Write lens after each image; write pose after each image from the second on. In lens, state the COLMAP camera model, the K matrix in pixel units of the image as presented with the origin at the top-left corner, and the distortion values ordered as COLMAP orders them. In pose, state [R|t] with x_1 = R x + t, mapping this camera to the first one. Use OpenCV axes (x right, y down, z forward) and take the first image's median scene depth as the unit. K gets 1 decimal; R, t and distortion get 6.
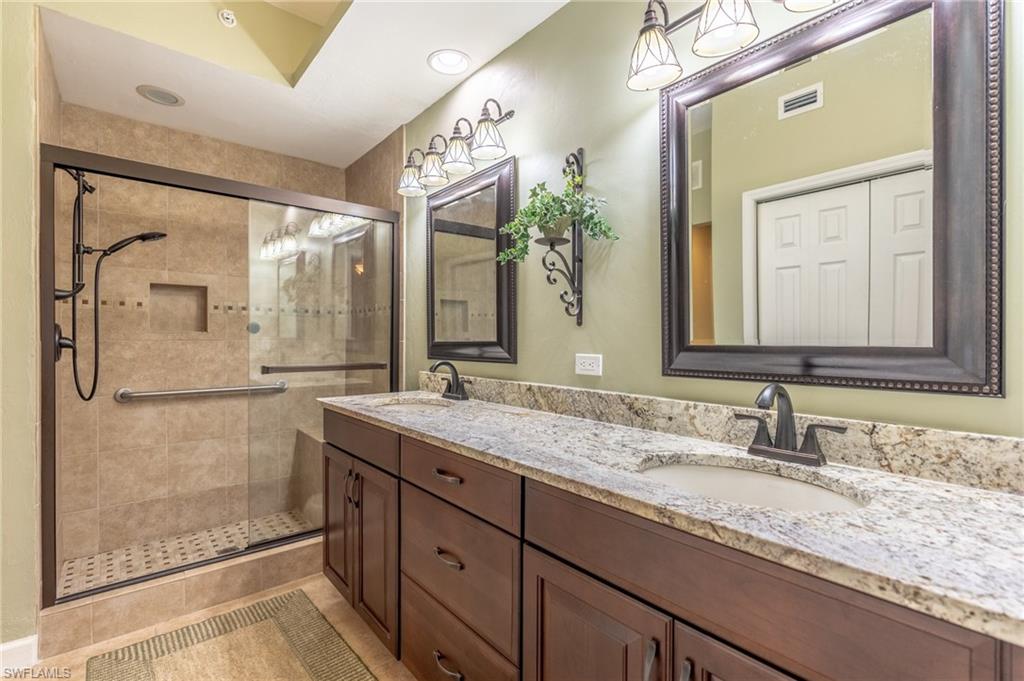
lens RADIAL K [[464.3, 0, 504.6], [0, 464.3, 337.9], [0, 0, 1]] dist [-0.002703, 0.000615]
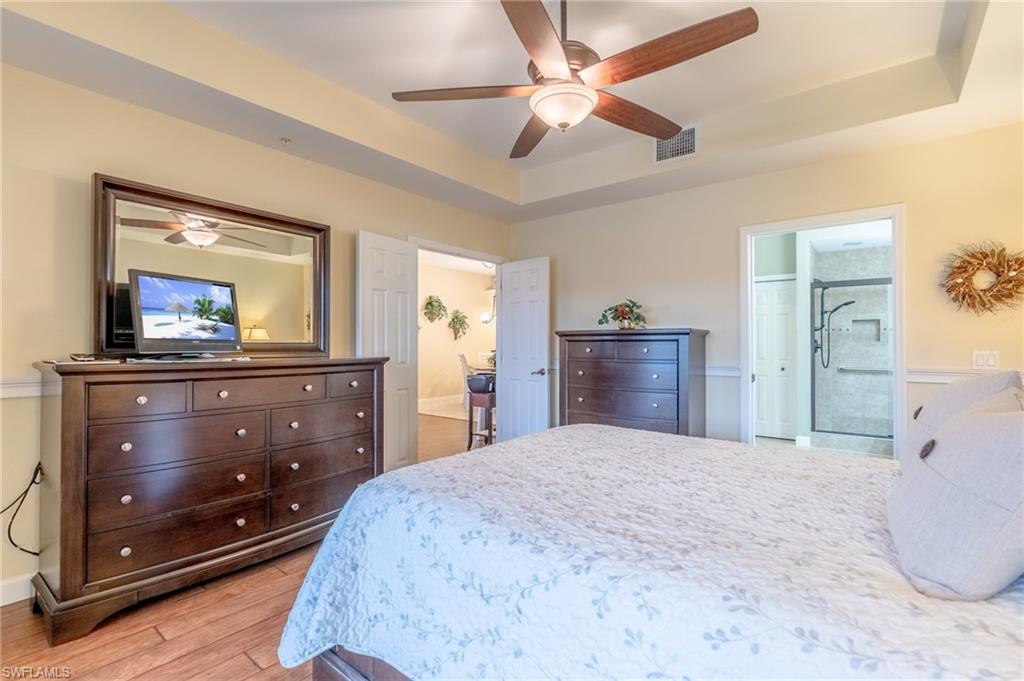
lens RADIAL K [[464.3, 0, 504.6], [0, 464.3, 337.9], [0, 0, 1]] dist [-0.002703, 0.000615]
pose [[0.198562, -0.006214, -0.980069, 1.125850], [-0.000051, 0.999980, -0.006350, -0.017091], [0.980088, 0.001311, 0.198558, -1.120655]]
